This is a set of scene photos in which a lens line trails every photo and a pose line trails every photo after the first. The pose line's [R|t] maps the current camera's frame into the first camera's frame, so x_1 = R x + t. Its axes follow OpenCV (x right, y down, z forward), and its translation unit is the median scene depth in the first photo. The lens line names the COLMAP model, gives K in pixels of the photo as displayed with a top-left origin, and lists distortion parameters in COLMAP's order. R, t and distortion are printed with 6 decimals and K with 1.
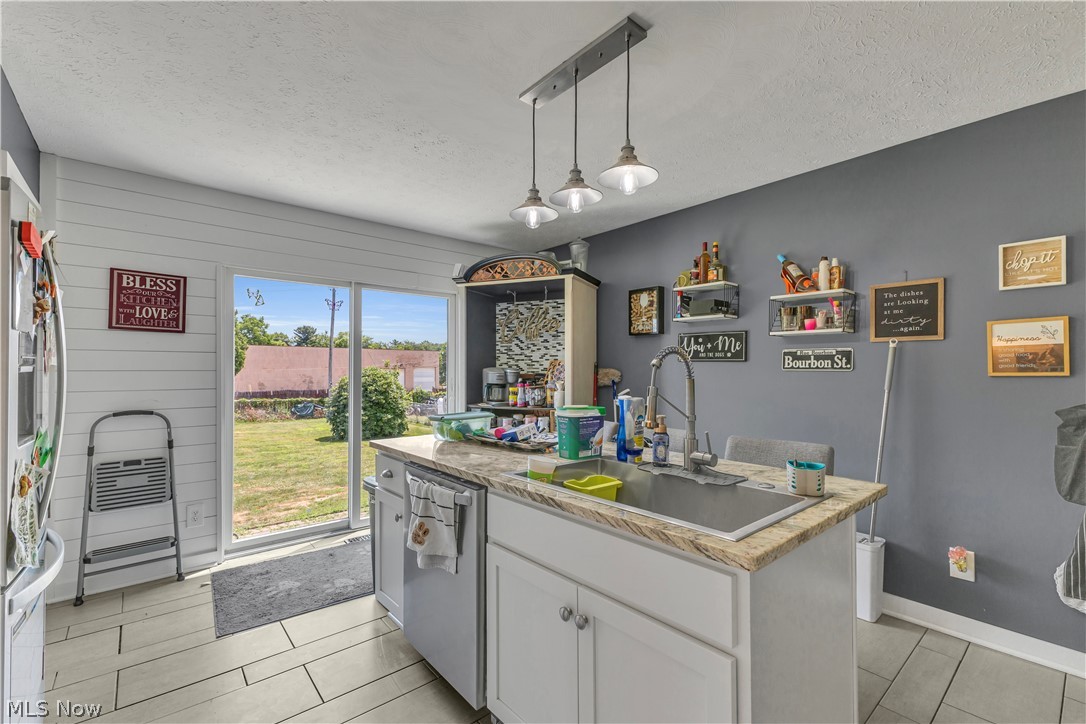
lens RADIAL K [[469.1, 0, 542.5], [0, 469.1, 373.1], [0, 0, 1]] dist [0.000575, -0.001092]
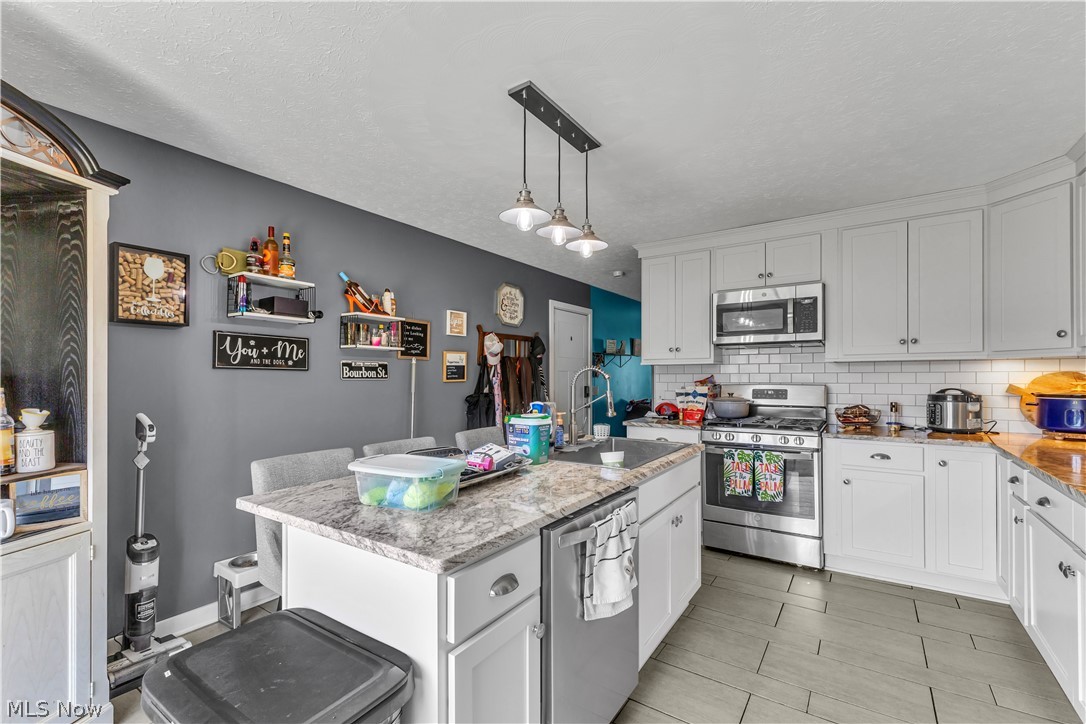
lens RADIAL K [[469.1, 0, 551.7], [0, 469.1, 366.8], [0, 0, 1]] dist [0.000575, -0.001092]
pose [[-0.278021, 0.016437, 0.960434, -0.669688], [0.004426, 0.999865, -0.015830, -0.016820], [-0.960565, -0.000150, -0.278056, 0.854157]]
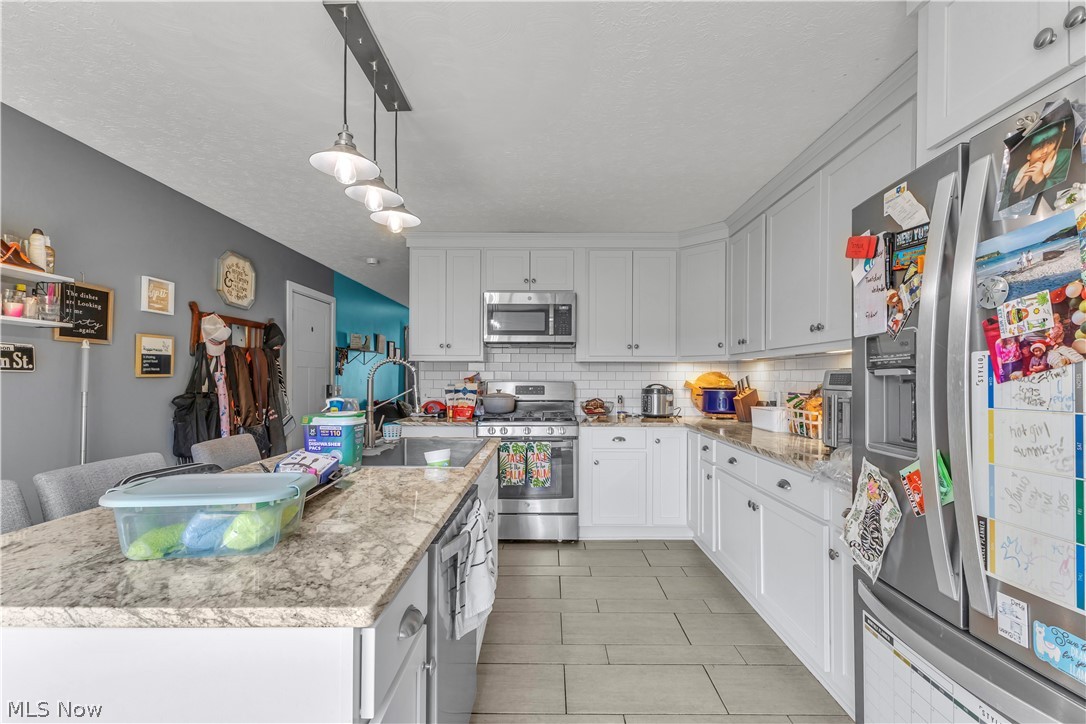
lens RADIAL K [[469.1, 0, 550.8], [0, 469.1, 373.2], [0, 0, 1]] dist [0.000575, -0.001092]
pose [[-0.766958, 0.001302, 0.641695, -0.538931], [-0.003658, 0.999973, -0.006401, -0.000807], [-0.641686, -0.007256, -0.766933, 0.968945]]
